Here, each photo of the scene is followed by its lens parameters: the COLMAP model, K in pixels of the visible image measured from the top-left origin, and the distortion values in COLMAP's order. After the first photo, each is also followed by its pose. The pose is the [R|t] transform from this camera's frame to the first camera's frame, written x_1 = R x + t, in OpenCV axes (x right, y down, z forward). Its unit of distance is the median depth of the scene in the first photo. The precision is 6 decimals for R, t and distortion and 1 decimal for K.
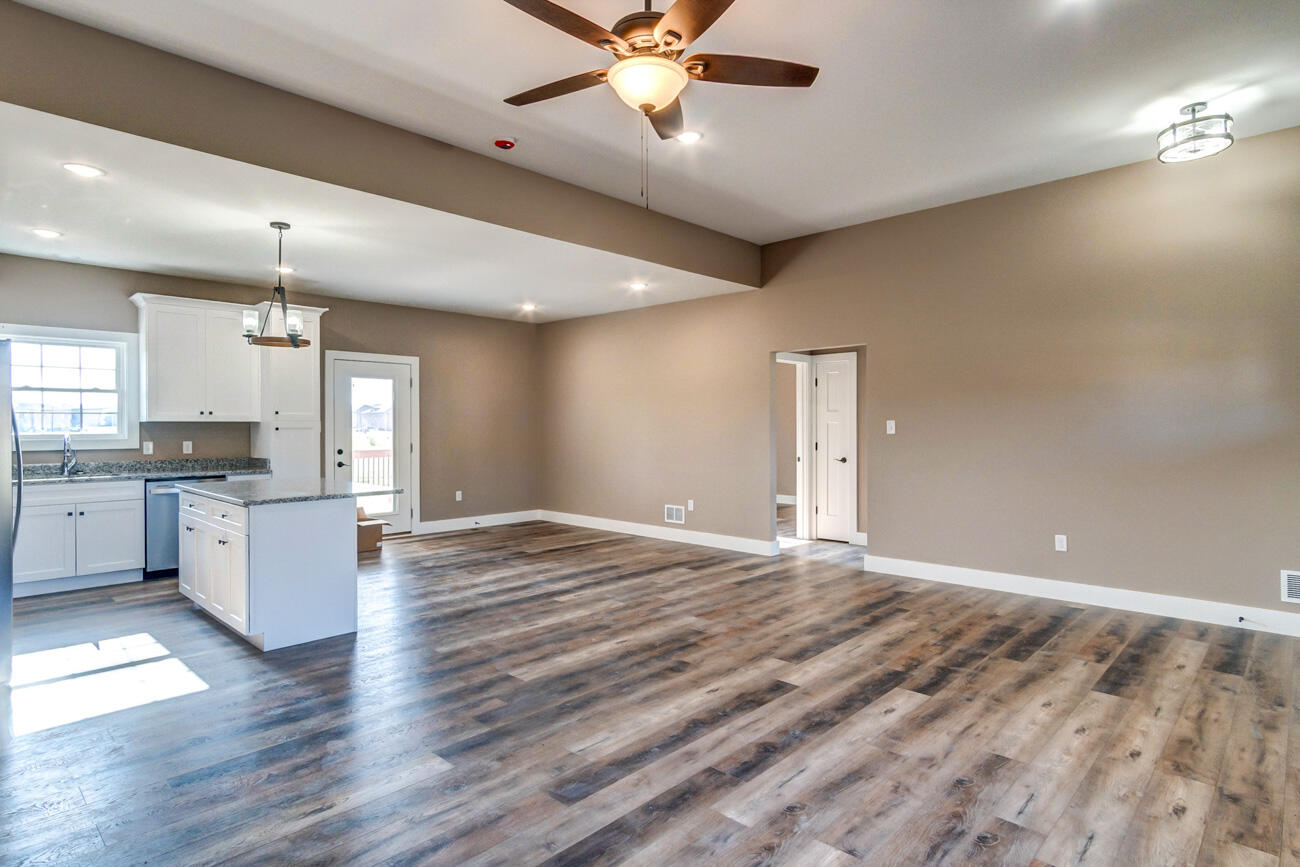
lens RADIAL K [[693.8, 0, 644.1], [0, 693.8, 423.5], [0, 0, 1]] dist [0.007189, 0.000850]
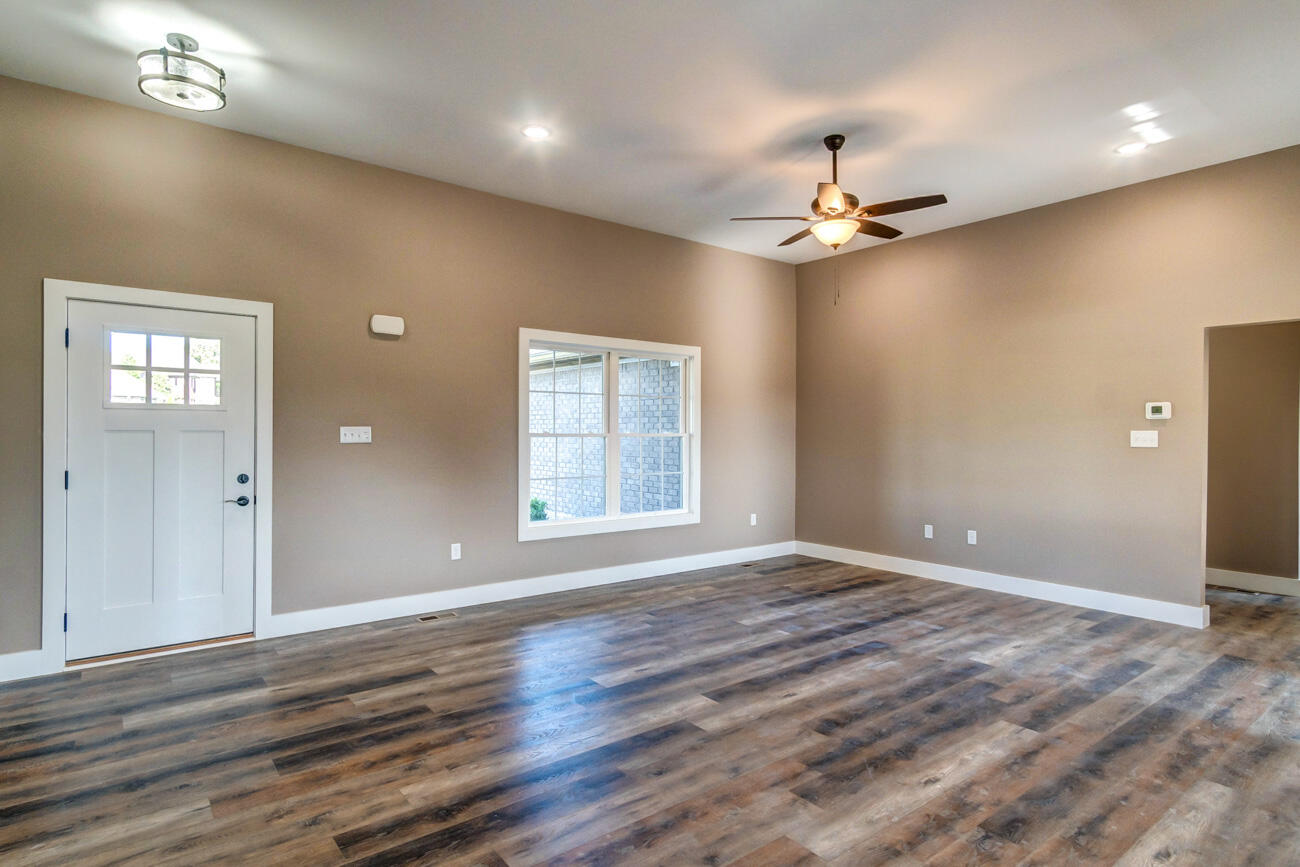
lens RADIAL K [[686.0, 0, 644.5], [0, 686.0, 432.6], [0, 0, 1]] dist [0.004818, 0.001487]
pose [[-0.989361, -0.001688, 0.145475, 0.139576], [-0.002261, 0.999990, -0.003776, 0.004107], [-0.145467, -0.004065, -0.989355, 1.729192]]
